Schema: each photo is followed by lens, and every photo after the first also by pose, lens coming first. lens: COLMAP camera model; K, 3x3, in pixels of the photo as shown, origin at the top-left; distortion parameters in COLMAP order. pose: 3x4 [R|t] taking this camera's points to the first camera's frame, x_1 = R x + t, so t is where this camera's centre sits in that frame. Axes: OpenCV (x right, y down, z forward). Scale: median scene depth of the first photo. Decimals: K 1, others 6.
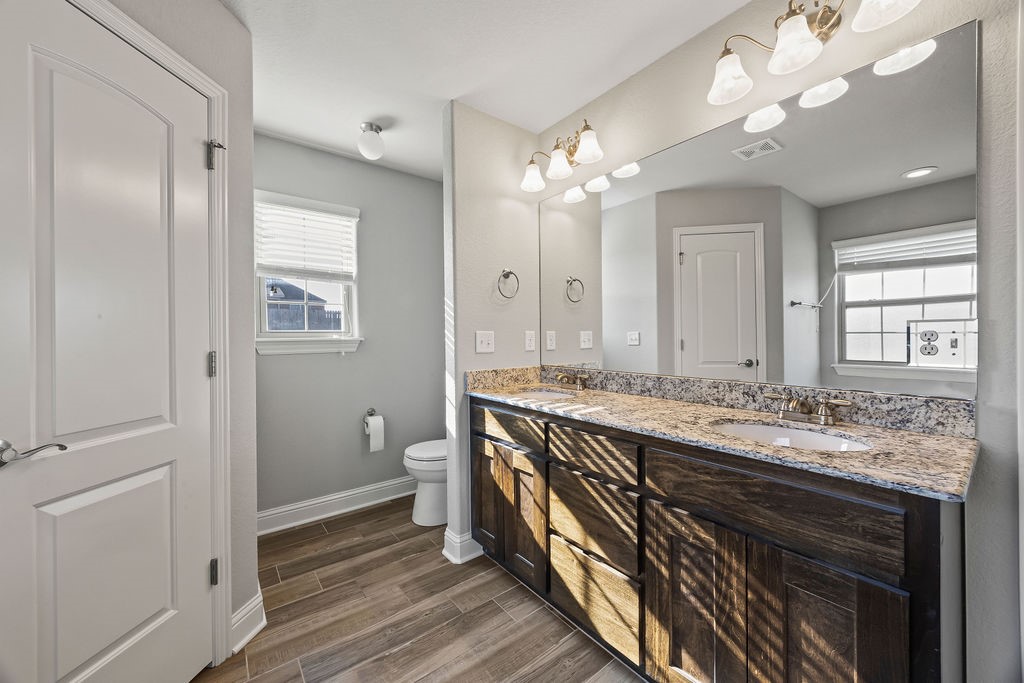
lens RADIAL K [[385.8, 0, 507.9], [0, 385.8, 338.7], [0, 0, 1]] dist [-0.004058, 0.000341]
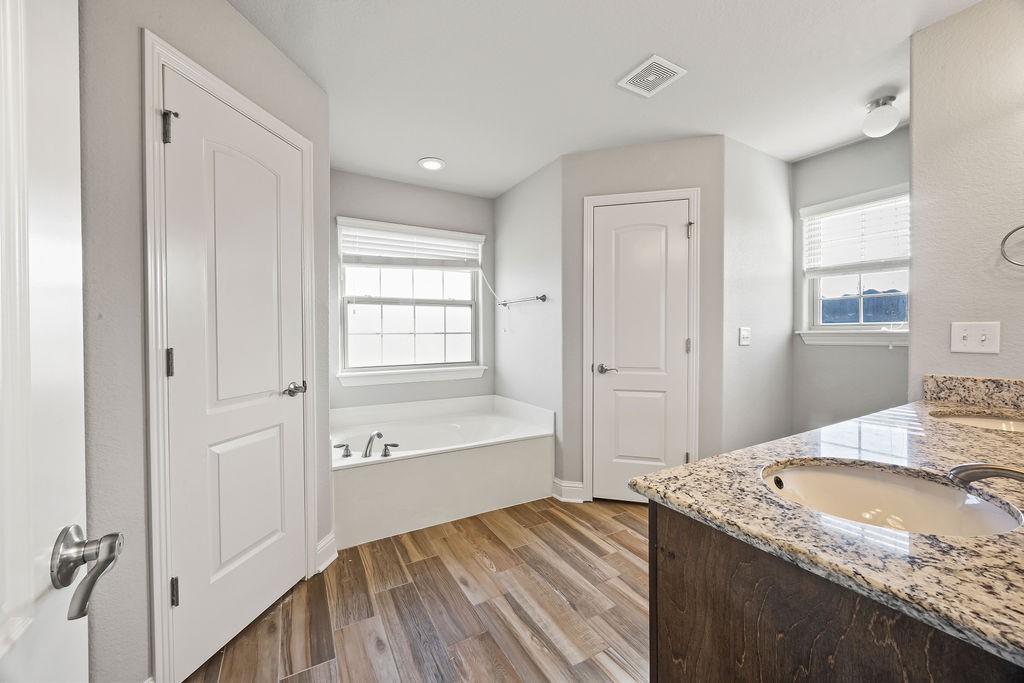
lens RADIAL K [[385.8, 0, 507.9], [0, 385.8, 338.7], [0, 0, 1]] dist [-0.004058, 0.000341]
pose [[-0.177236, 0.017630, -0.984010, 0.763984], [-0.000029, 0.999839, 0.017919, 0.000435], [0.984168, 0.003205, -0.177207, 0.316041]]
